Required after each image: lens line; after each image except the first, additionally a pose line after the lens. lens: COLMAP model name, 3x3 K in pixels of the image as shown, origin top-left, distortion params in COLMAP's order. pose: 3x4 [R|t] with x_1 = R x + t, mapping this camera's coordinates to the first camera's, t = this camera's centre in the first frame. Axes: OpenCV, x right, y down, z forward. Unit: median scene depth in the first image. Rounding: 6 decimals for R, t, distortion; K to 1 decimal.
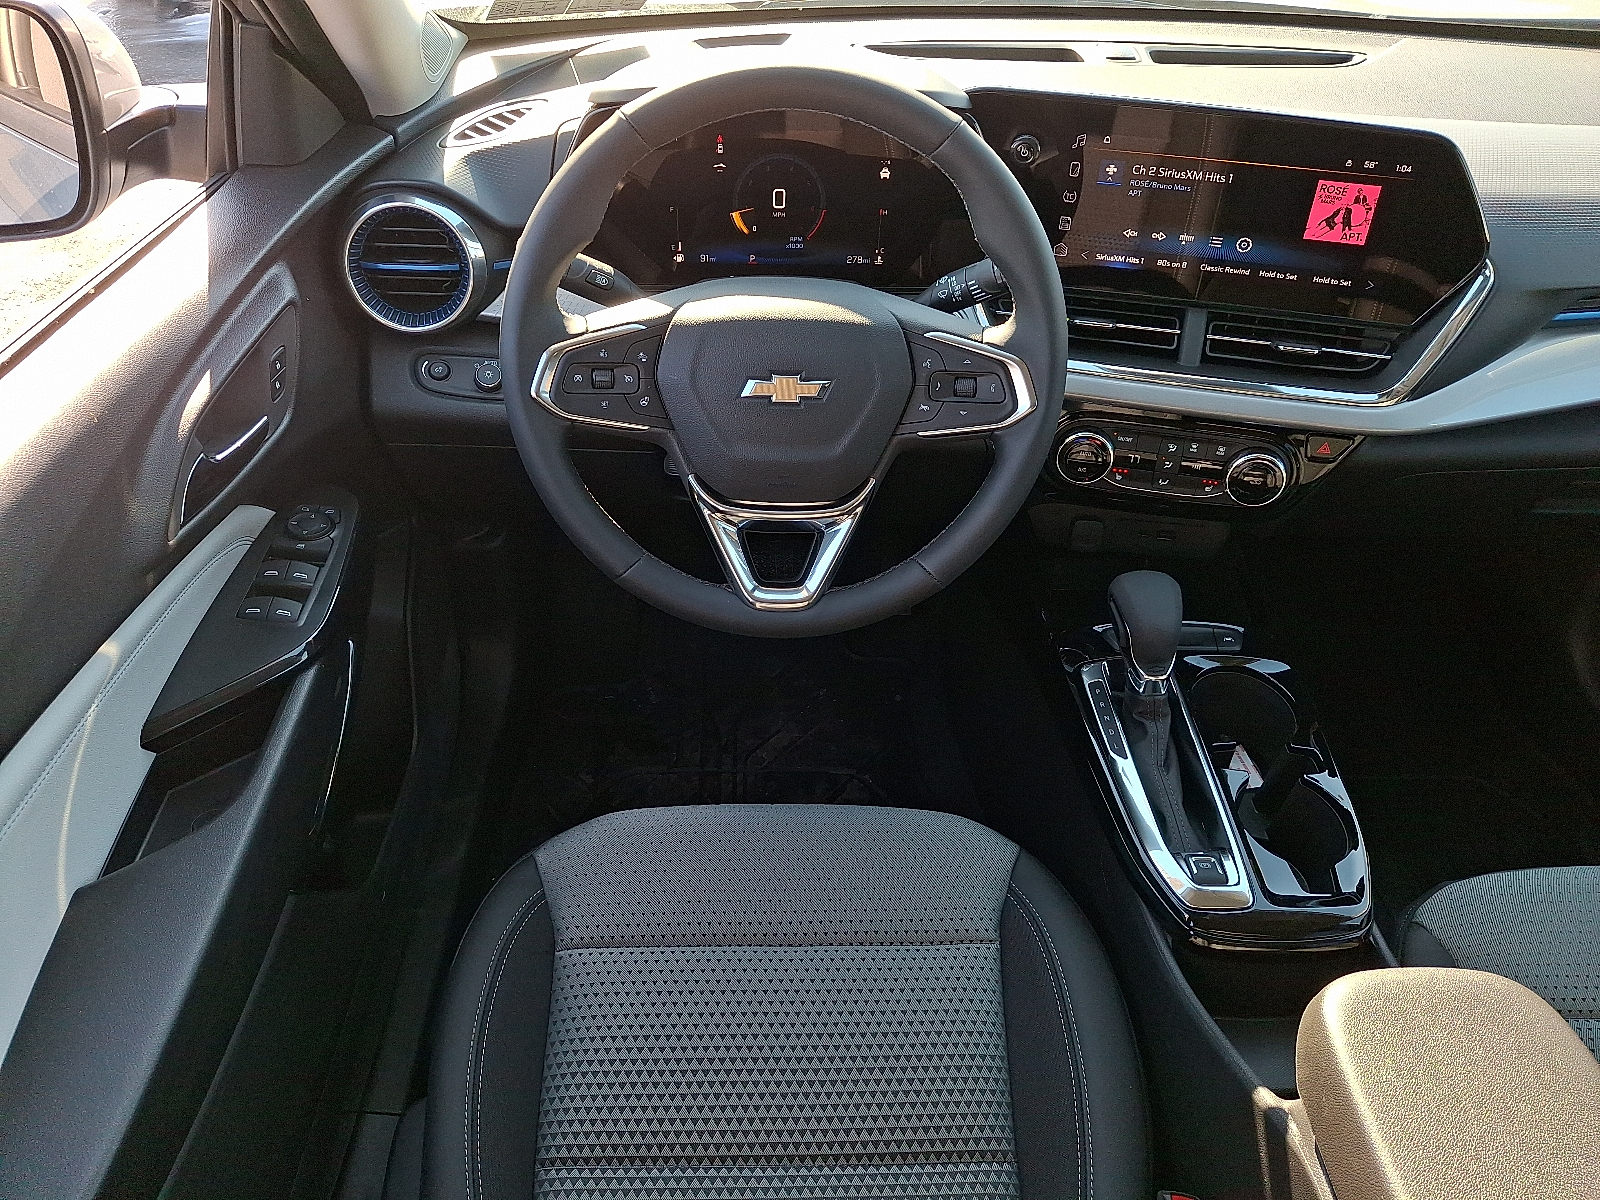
lens RADIAL K [[1169.8, 0, 800.0], [0, 1169.8, 600.0], [0, 0, 1]] dist [0.116257, -0.285479]
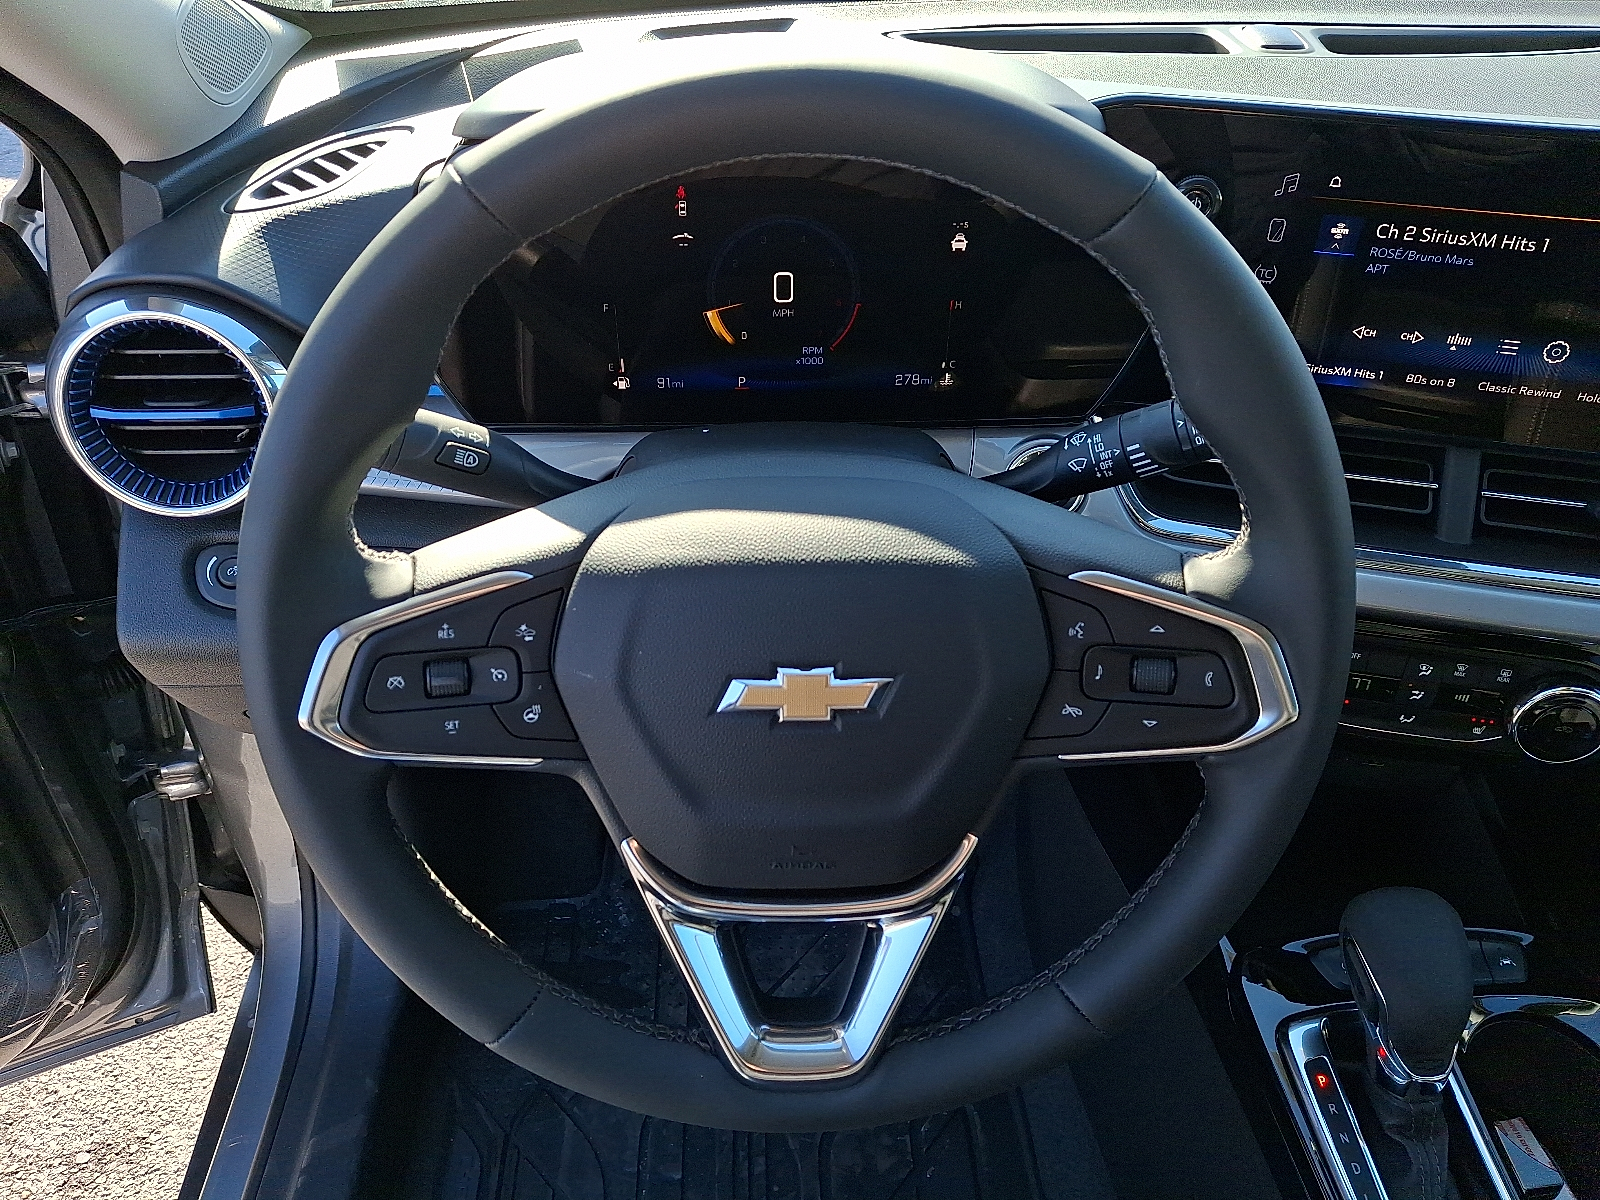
lens RADIAL K [[1163.6, 0, 813.3], [0, 1163.6, 599.9], [0, 0, 1]] dist [0.040070, -0.092550]
pose [[0.999791, -0.020102, 0.003602, -0.007899], [0.020090, 0.999792, 0.003383, -0.182860], [-0.003669, -0.003310, 0.999988, 0.406805]]
